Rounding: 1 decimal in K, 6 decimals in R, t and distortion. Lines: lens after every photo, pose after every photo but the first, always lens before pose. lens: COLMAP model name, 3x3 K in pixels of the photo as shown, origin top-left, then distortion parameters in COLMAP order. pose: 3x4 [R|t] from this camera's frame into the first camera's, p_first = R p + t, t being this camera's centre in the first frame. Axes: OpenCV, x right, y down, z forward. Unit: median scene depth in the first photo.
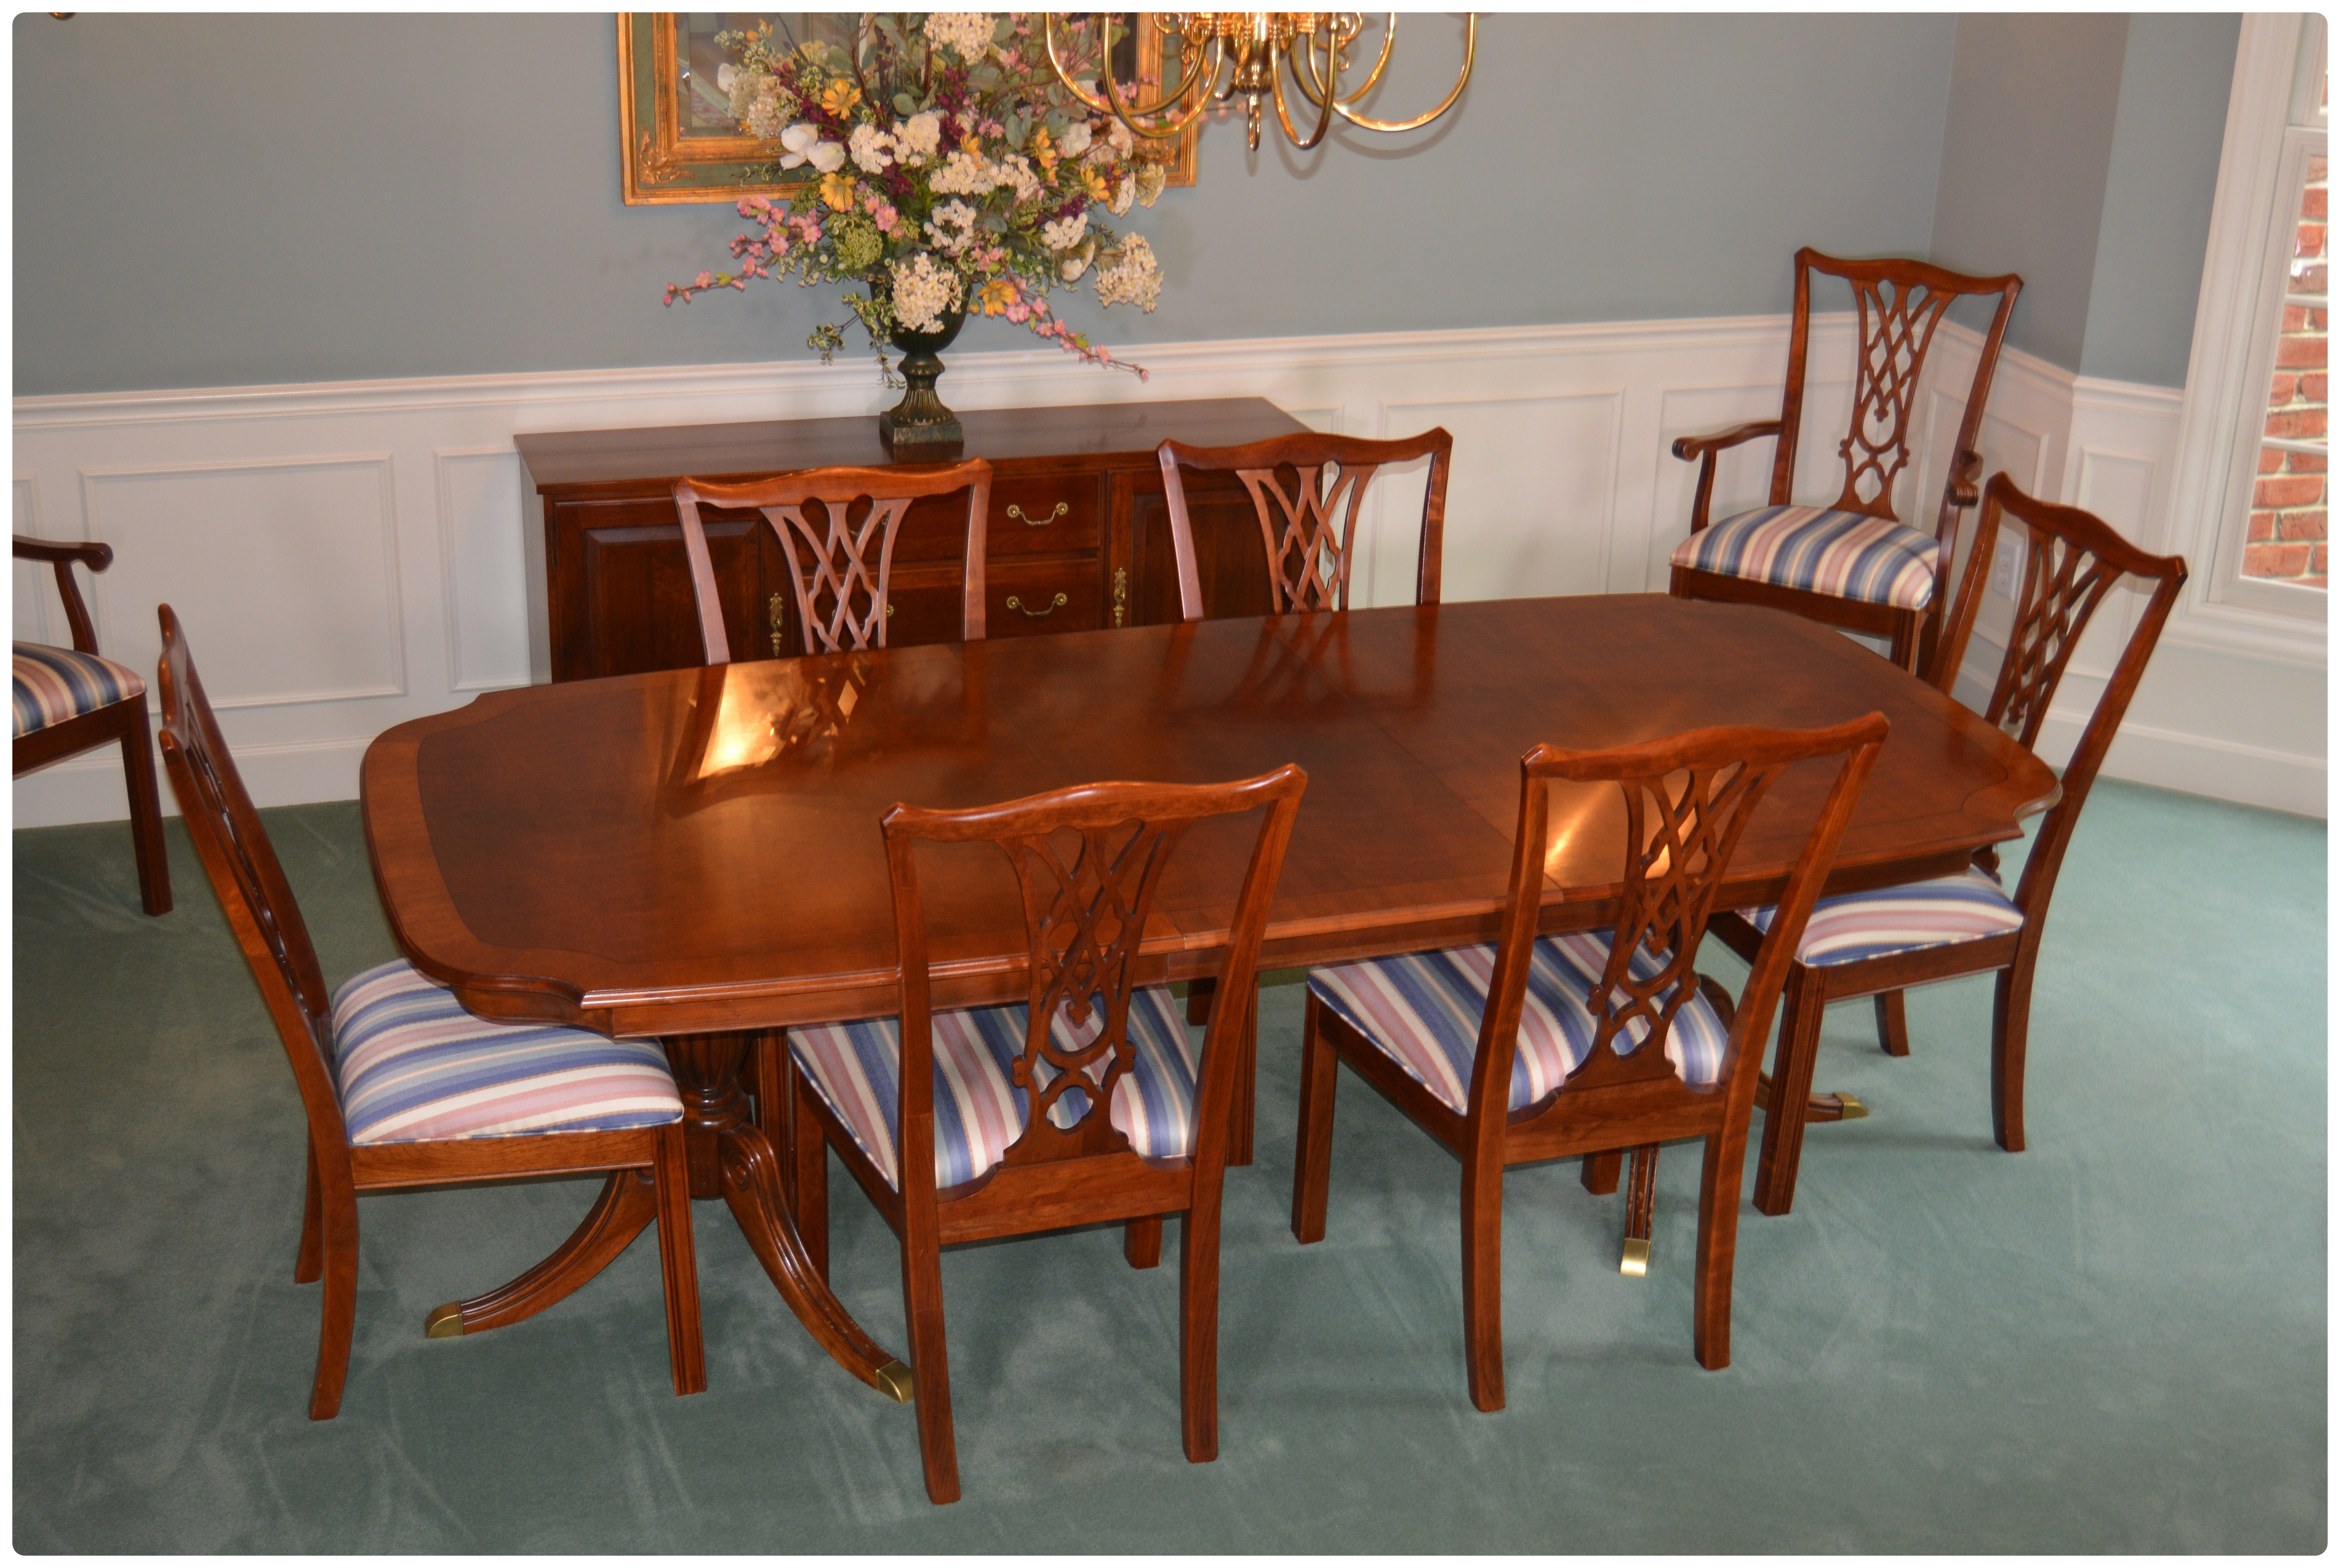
lens RADIAL K [[2891.8, 0, 1171.3], [0, 2891.8, 791.7], [0, 0, 1]] dist [-0.054721, 0.000000]
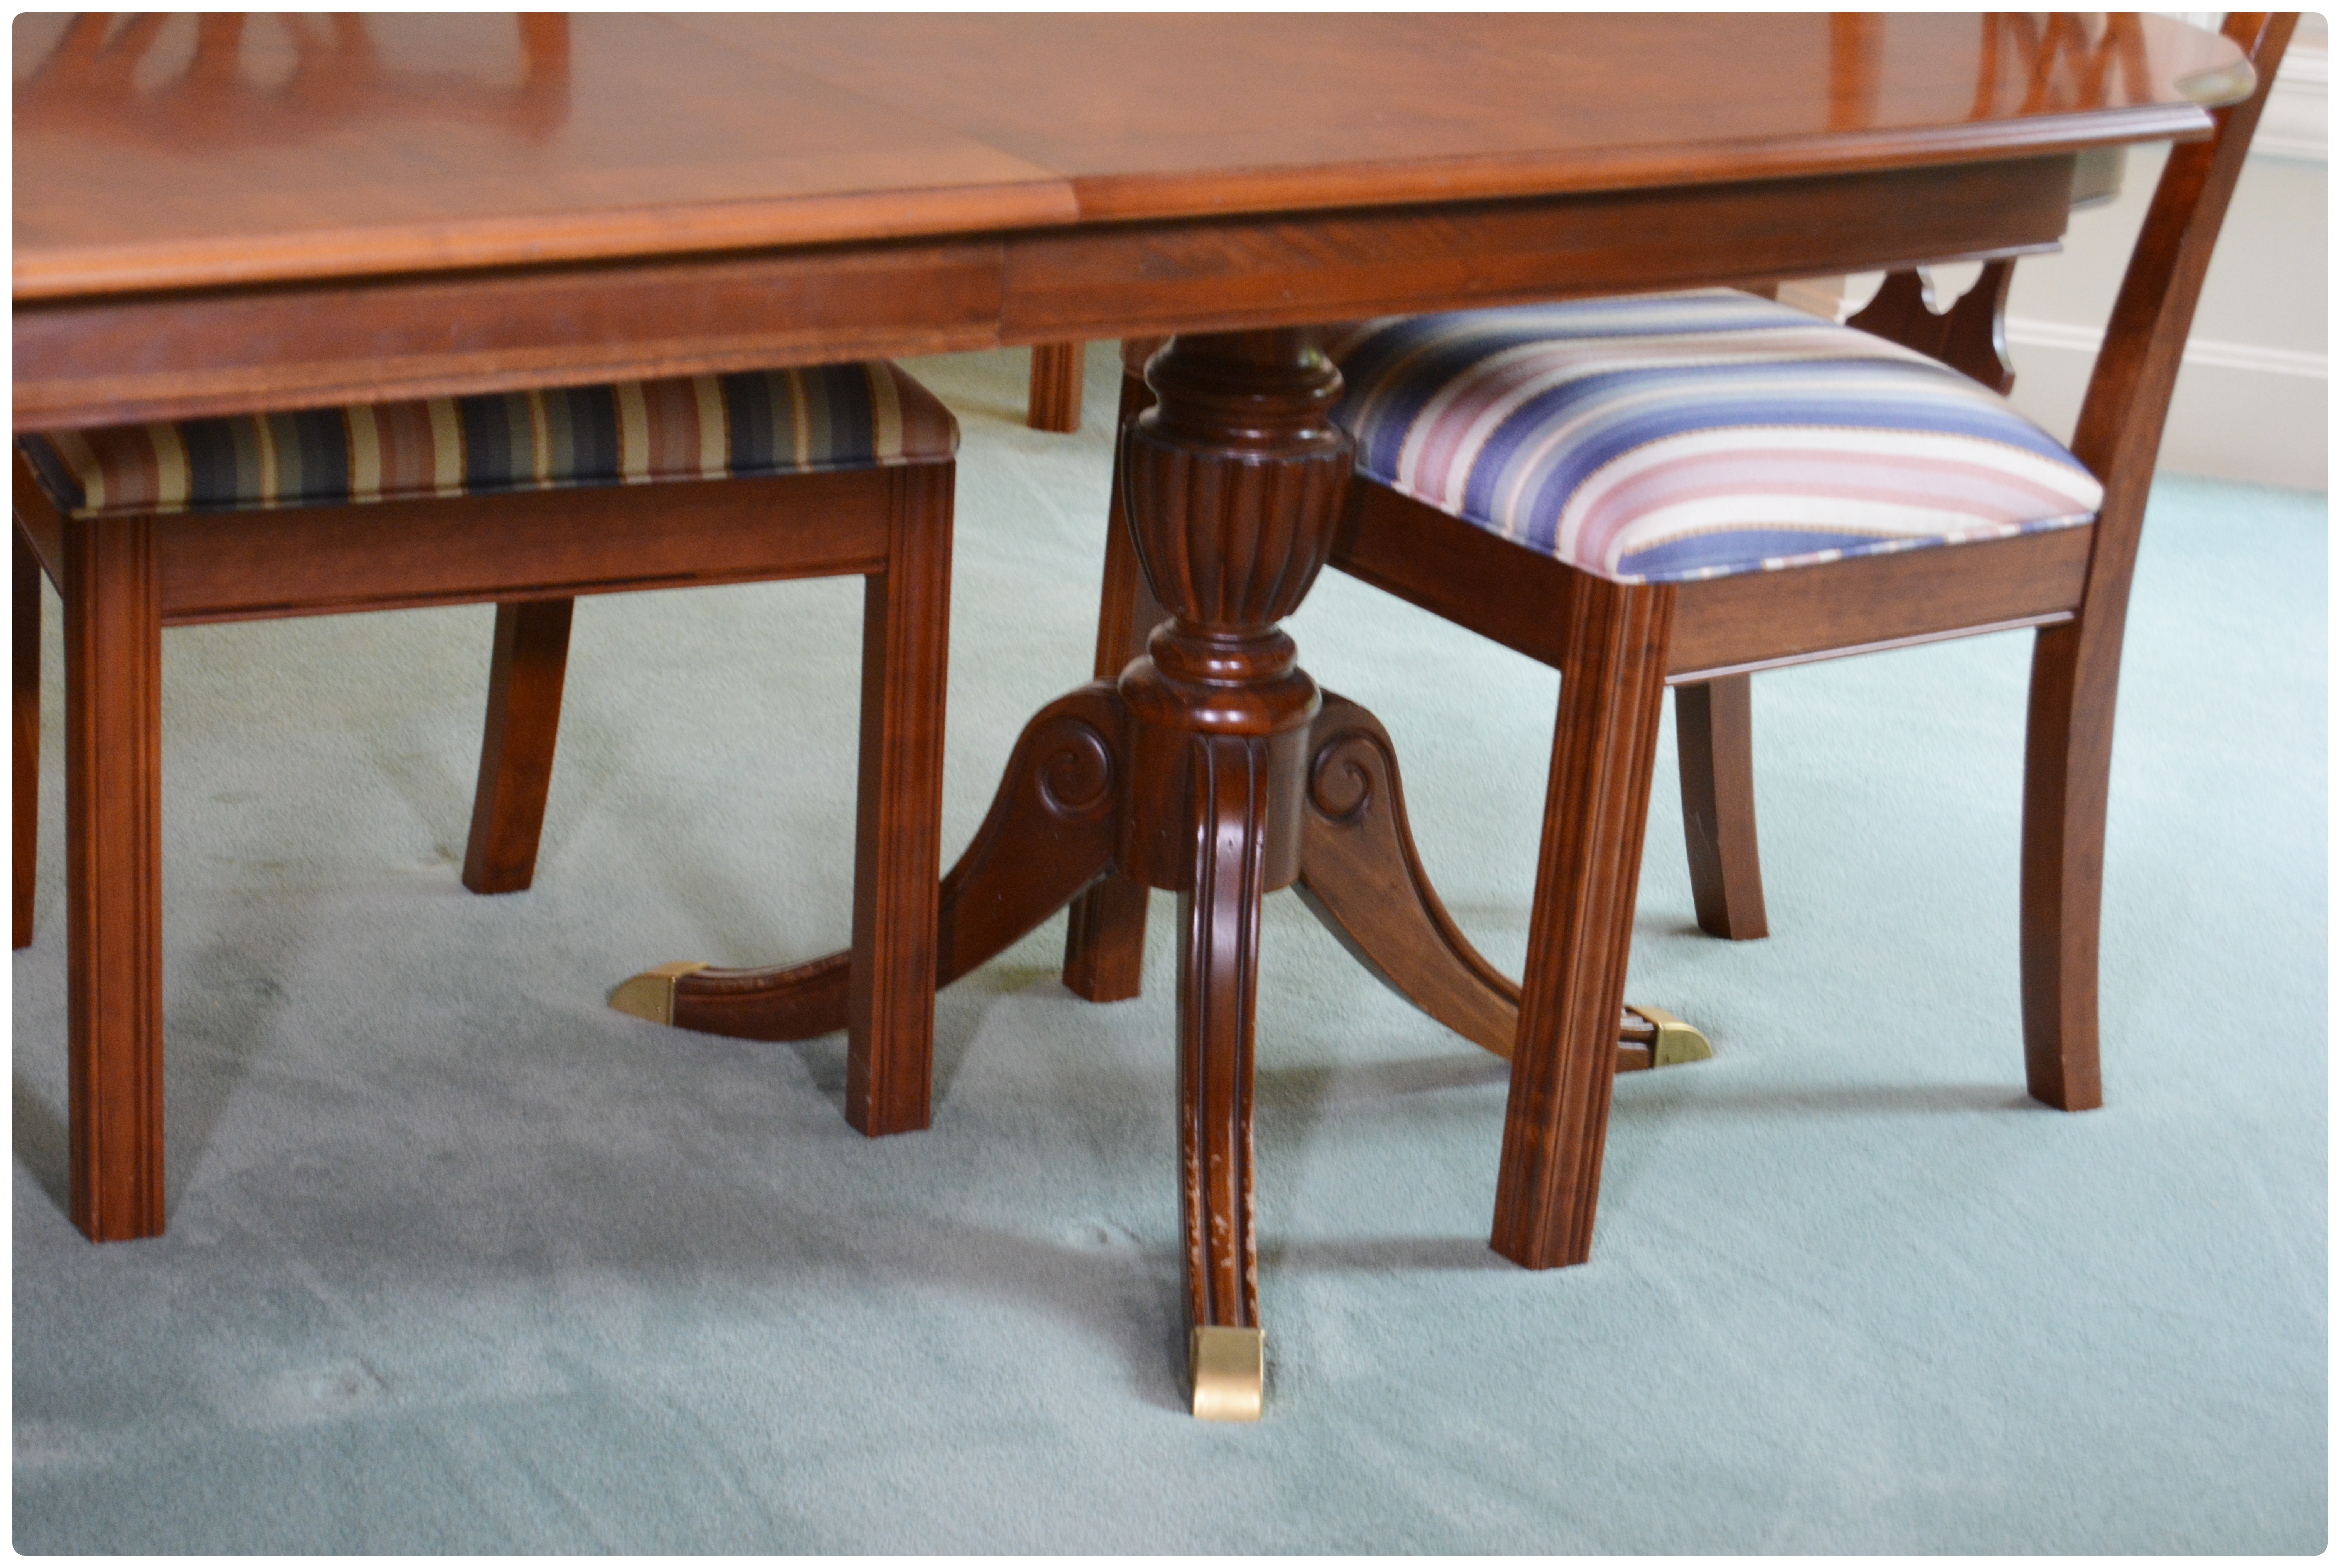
lens RADIAL K [[5260.2, 0, 1165.7], [0, 5260.2, 805.3], [0, 0, 1]] dist [-0.004955, 0.000000]
pose [[0.970325, -0.041476, 0.238221, -0.005769], [0.054547, 0.997331, -0.048538, 0.119897], [-0.235572, 0.060092, 0.969997, 0.335986]]
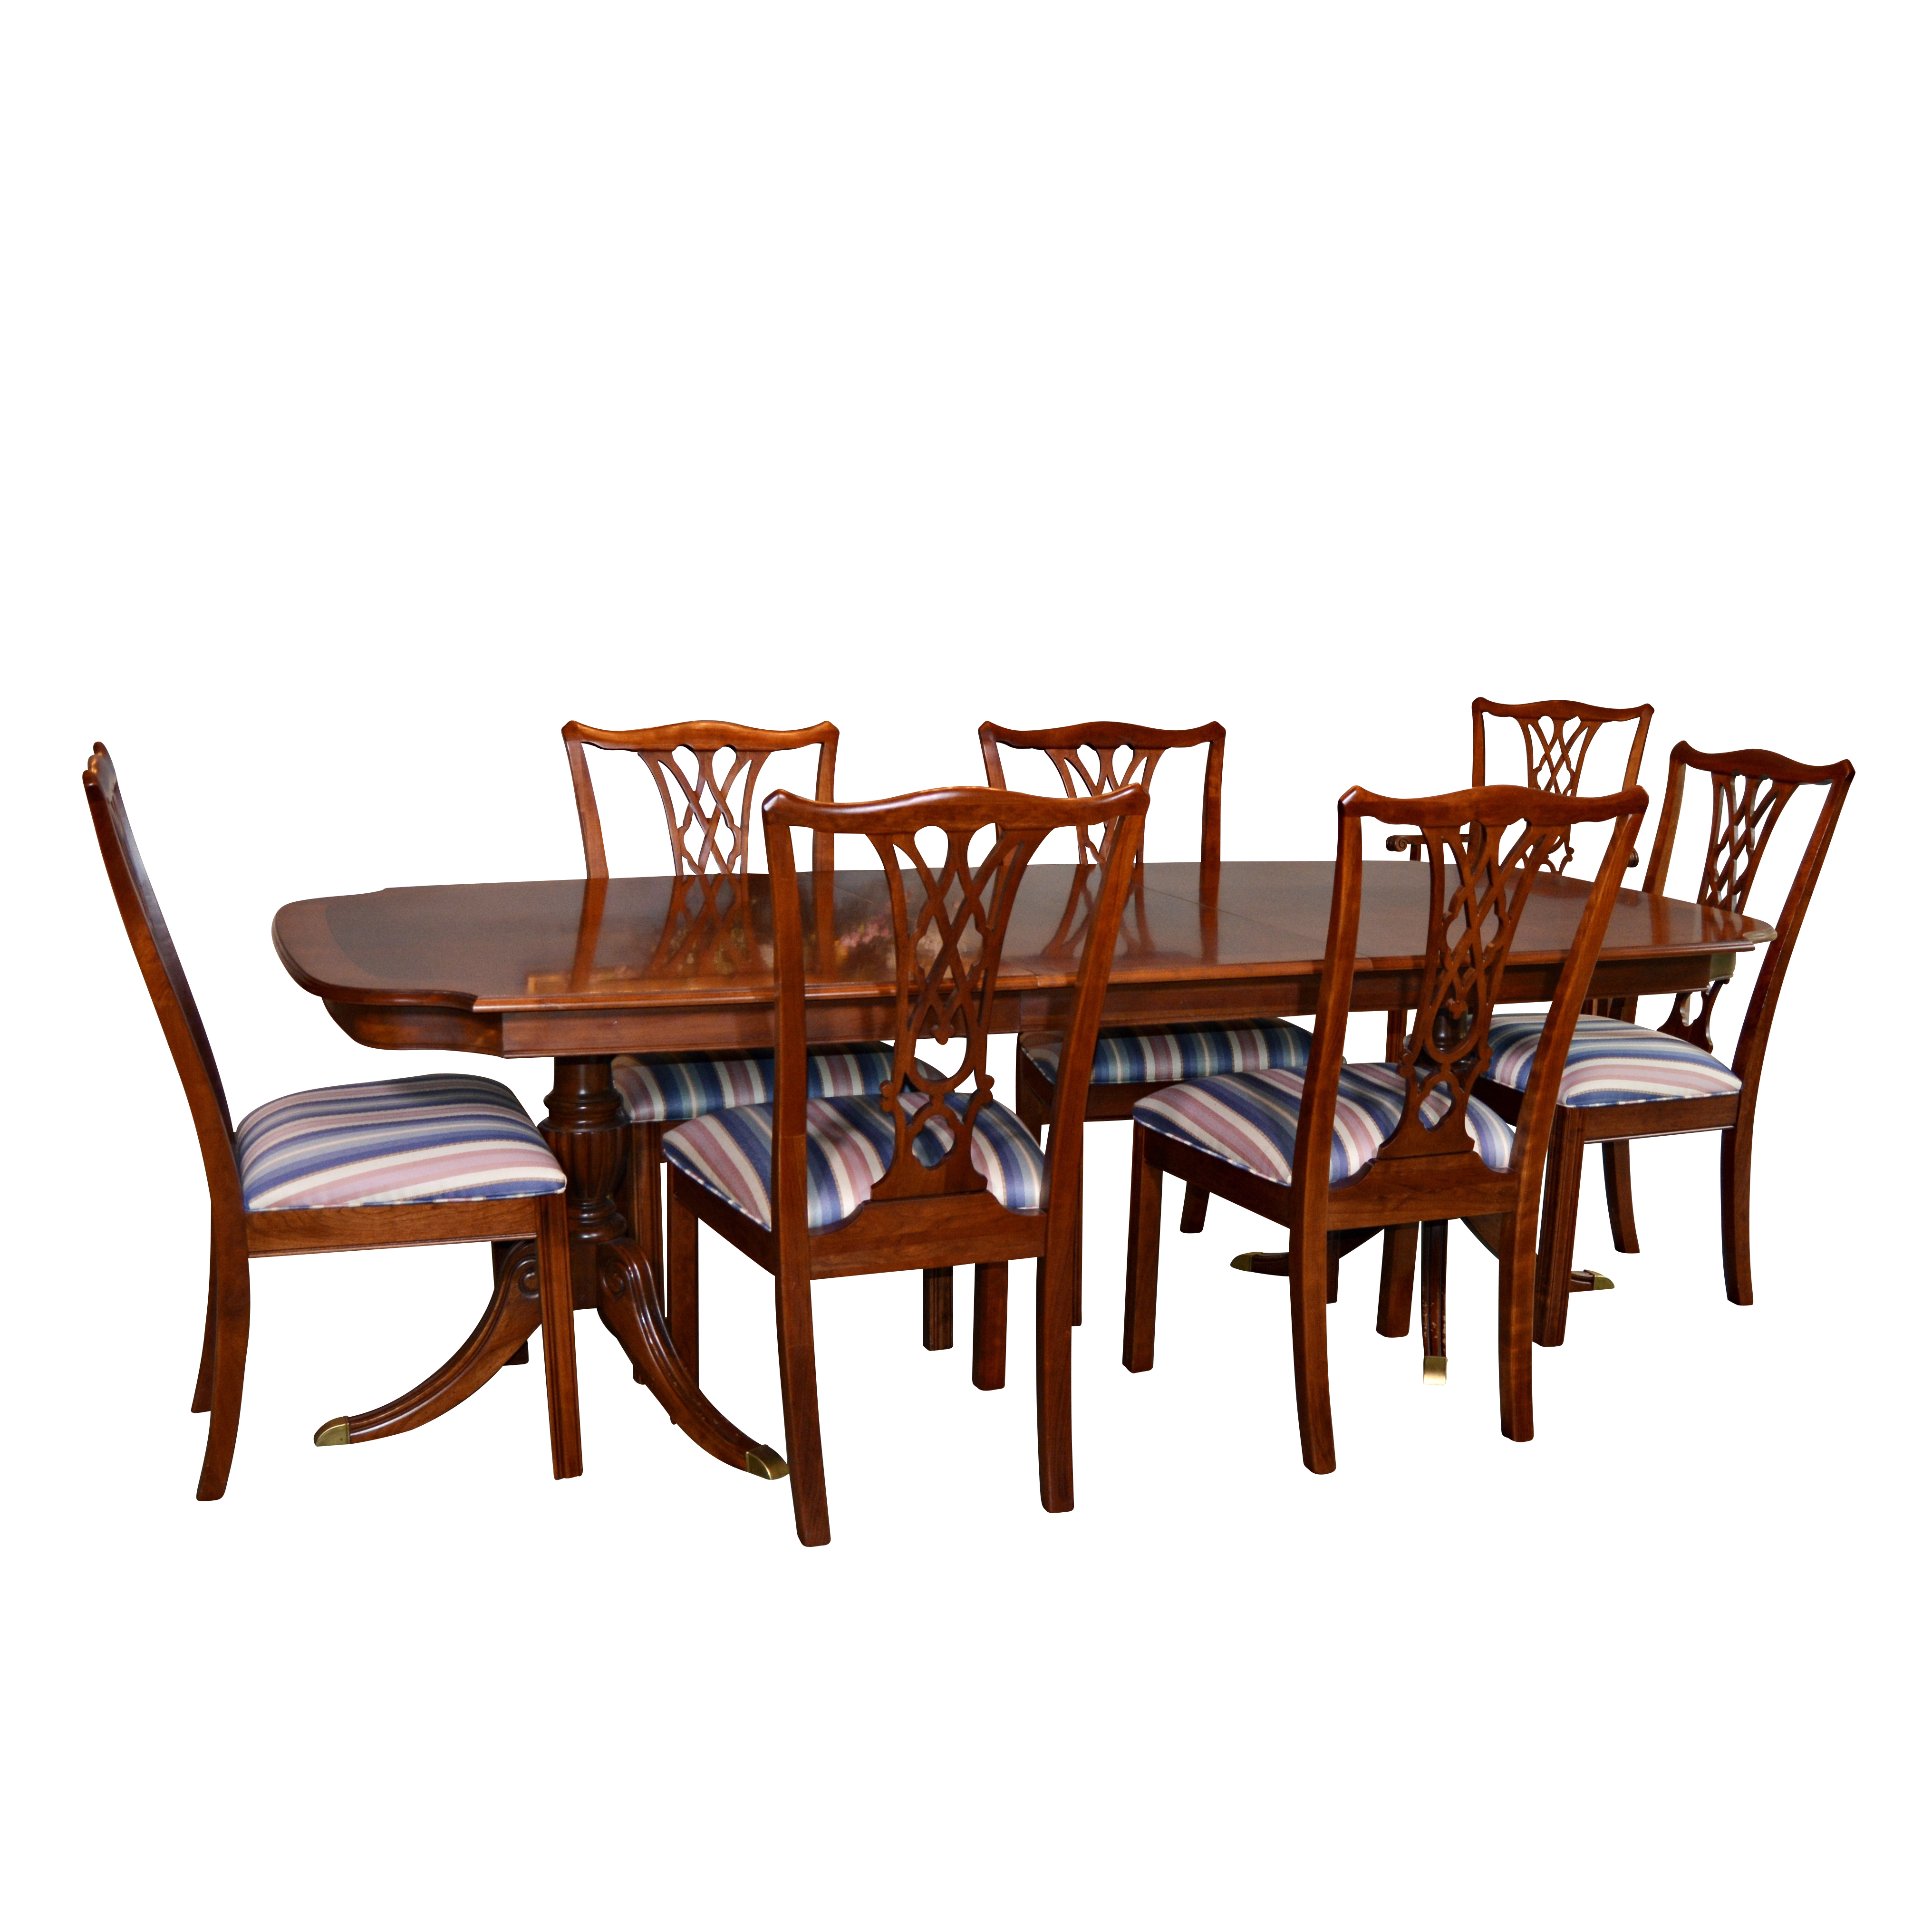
lens RADIAL K [[2222.9, 0, 1113.2], [0, 2222.9, 981.5], [0, 0, 1]] dist [-0.079534, 0.000000]
pose [[0.996280, -0.016870, 0.084502, -0.030984], [0.034352, 0.977112, -0.209933, 0.187969], [-0.079026, 0.212055, 0.974057, 0.151313]]
